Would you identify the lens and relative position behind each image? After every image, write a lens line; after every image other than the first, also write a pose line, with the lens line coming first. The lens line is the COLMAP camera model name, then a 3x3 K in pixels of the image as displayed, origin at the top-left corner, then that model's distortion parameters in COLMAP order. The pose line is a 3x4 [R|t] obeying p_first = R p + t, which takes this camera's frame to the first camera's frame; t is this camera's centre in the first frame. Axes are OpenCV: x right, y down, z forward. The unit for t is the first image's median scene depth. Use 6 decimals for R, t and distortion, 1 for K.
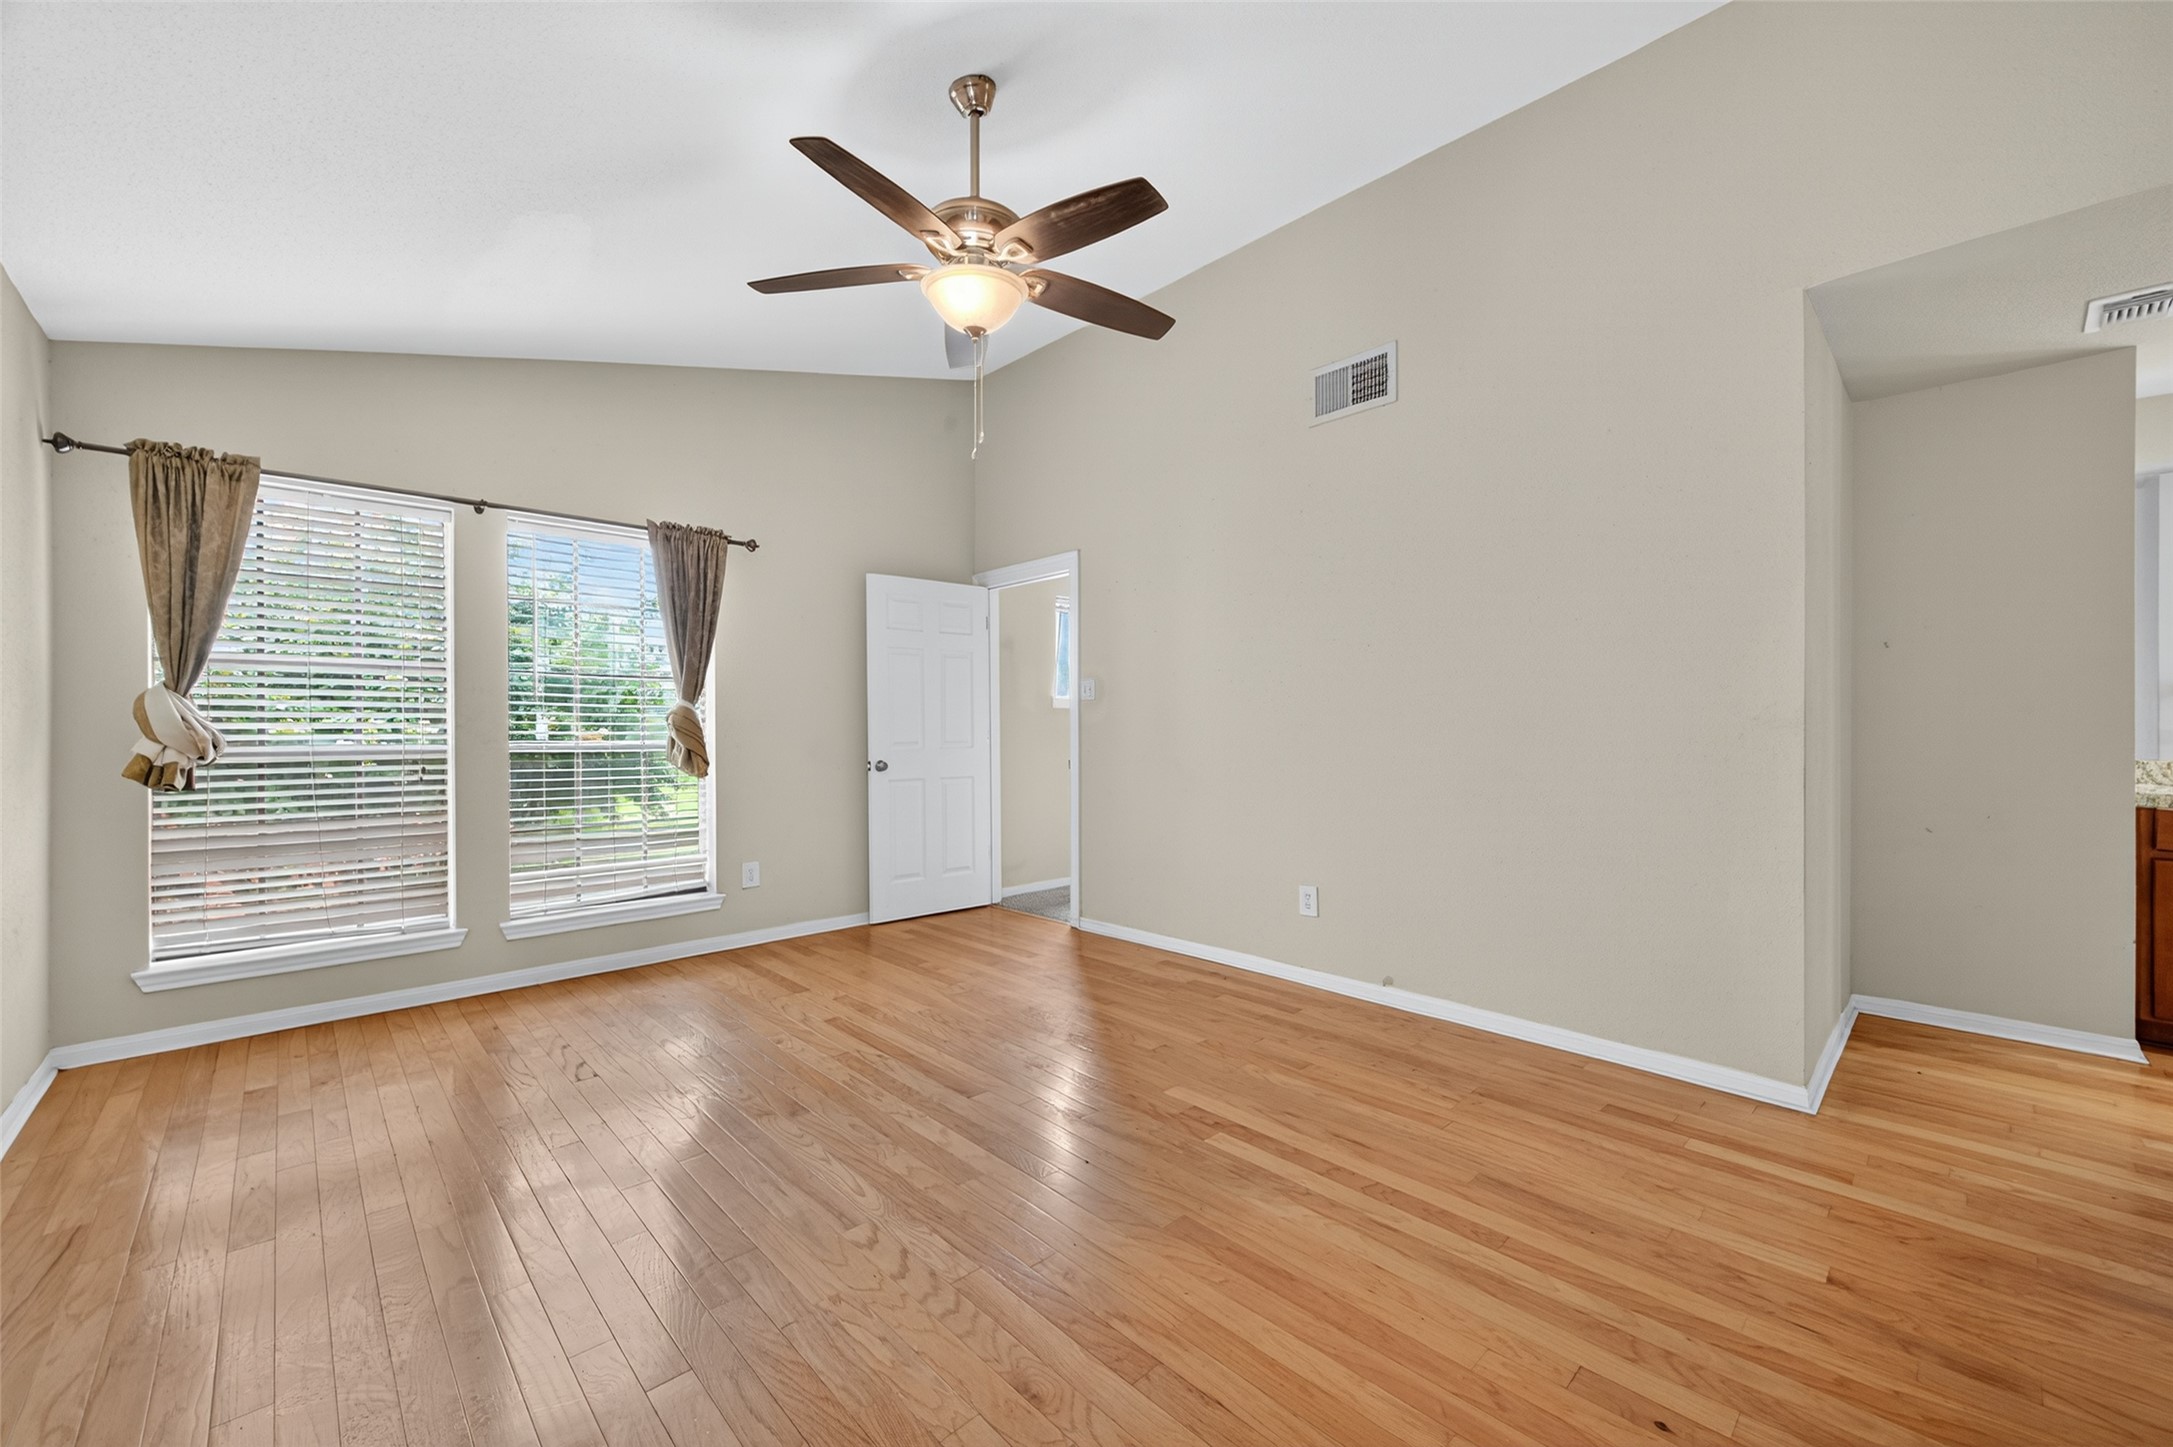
lens RADIAL K [[843.9, 0, 1077.0], [0, 843.9, 727.2], [0, 0, 1]] dist [0.000851, -0.000248]
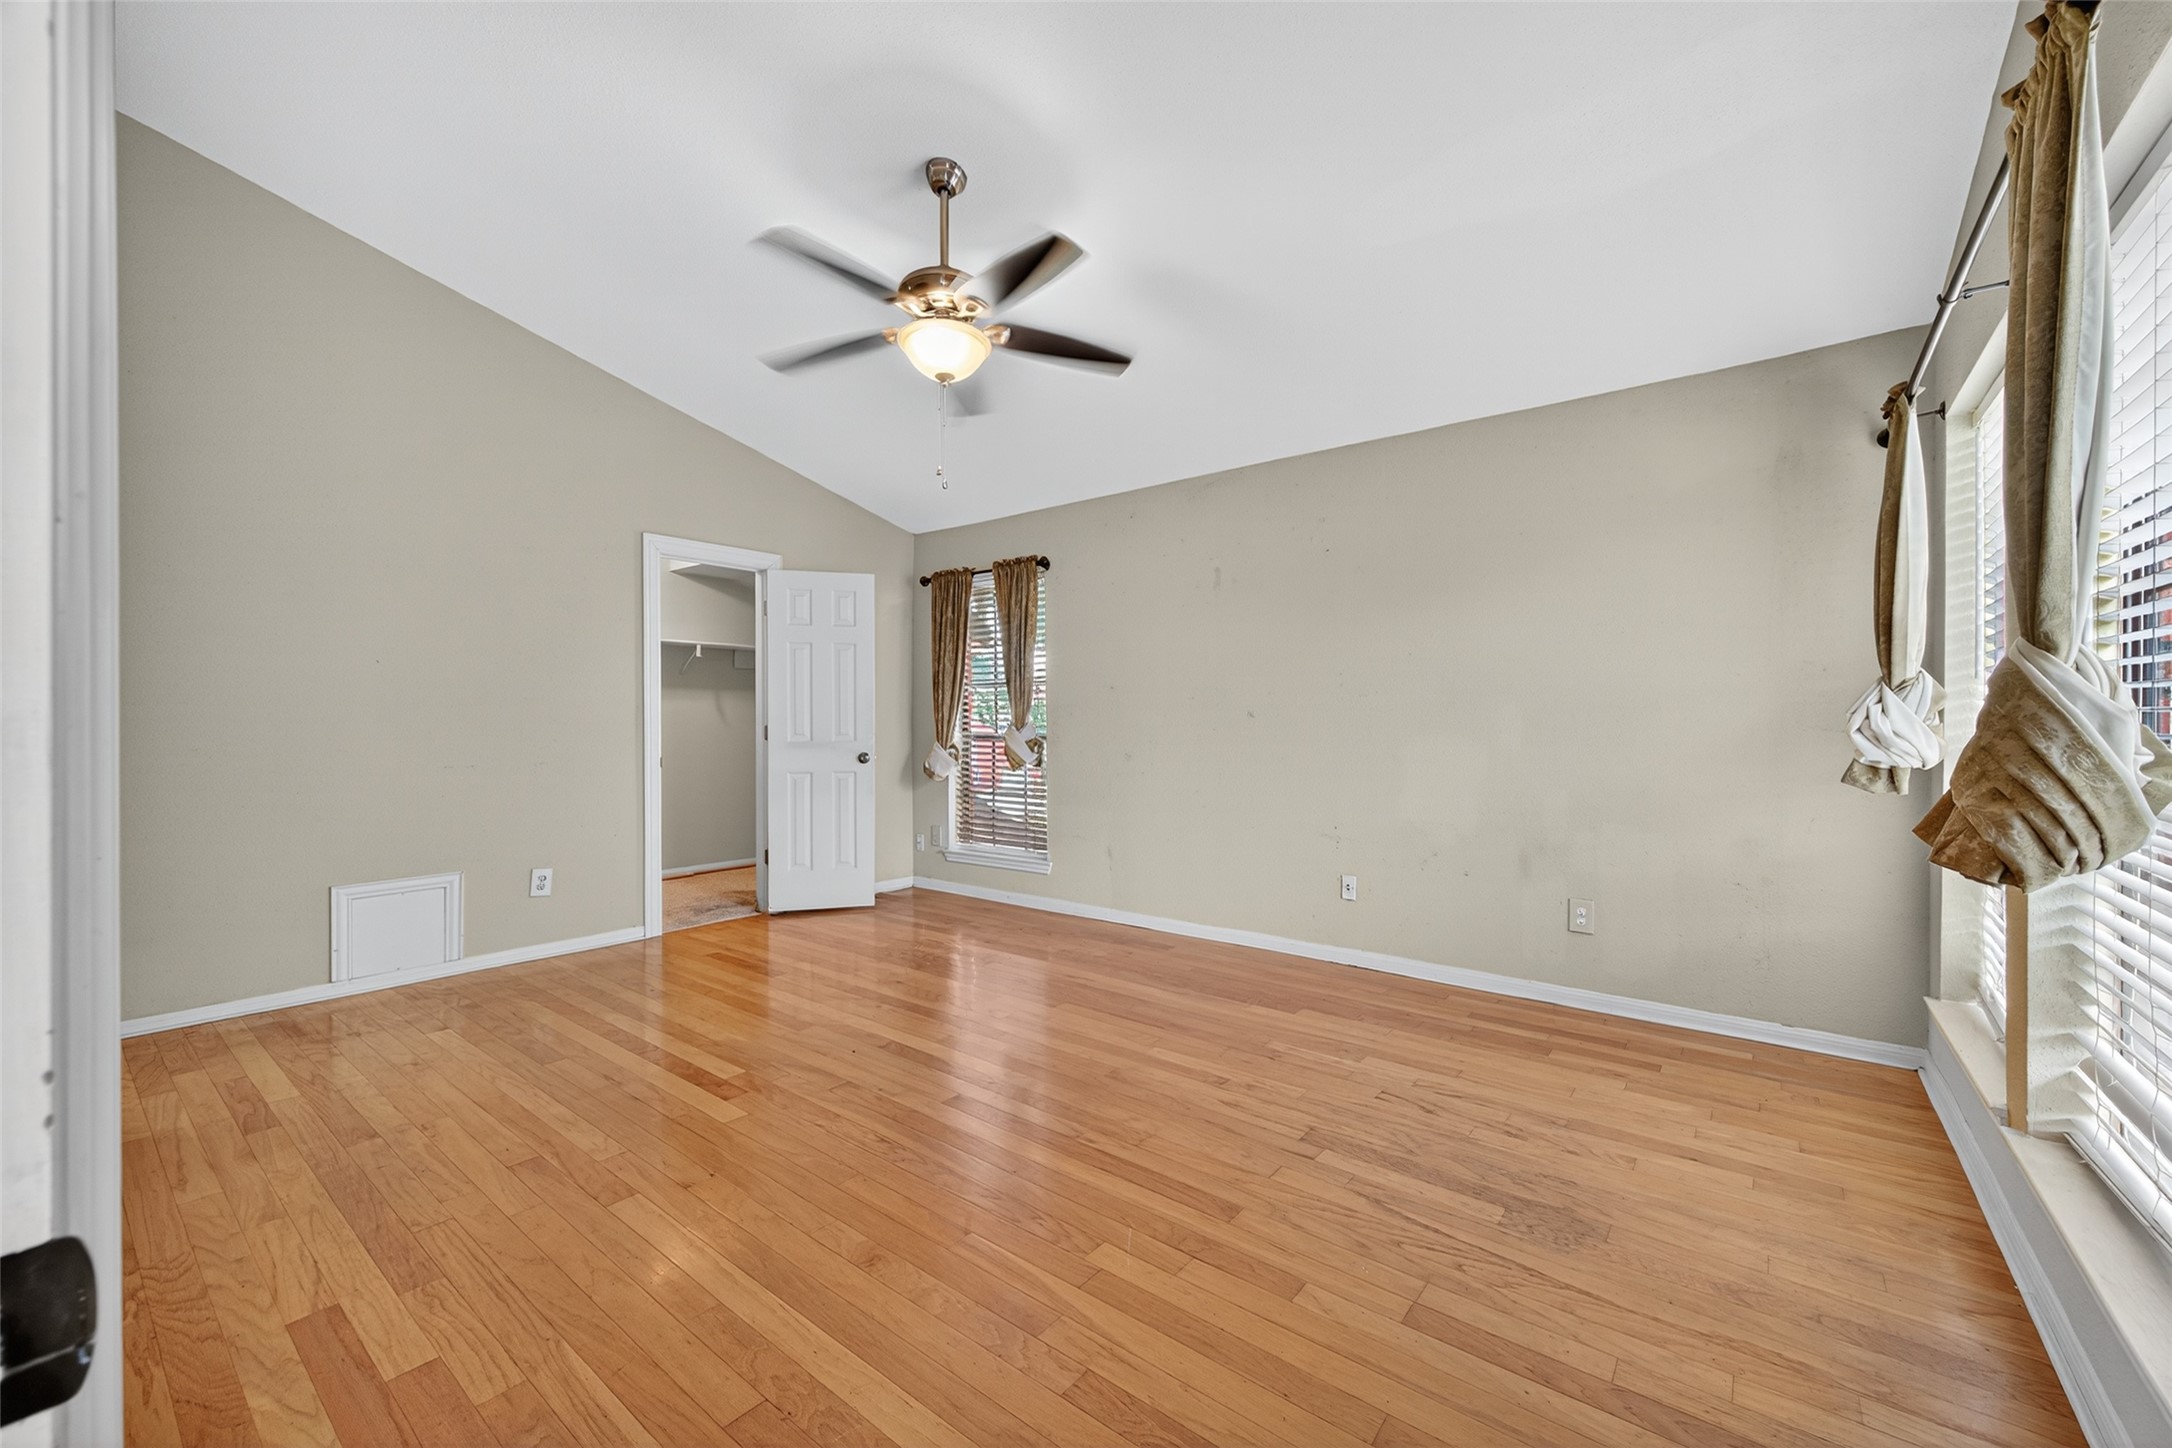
lens RADIAL K [[843.5, 0, 1076.5], [0, 843.5, 727.7], [0, 0, 1]] dist [0.000851, -0.000248]
pose [[-0.990696, 0.001371, -0.136086, -0.133198], [0.001172, 0.999998, 0.001543, 0.010165], [0.136088, 0.001369, -0.990696, 2.039235]]
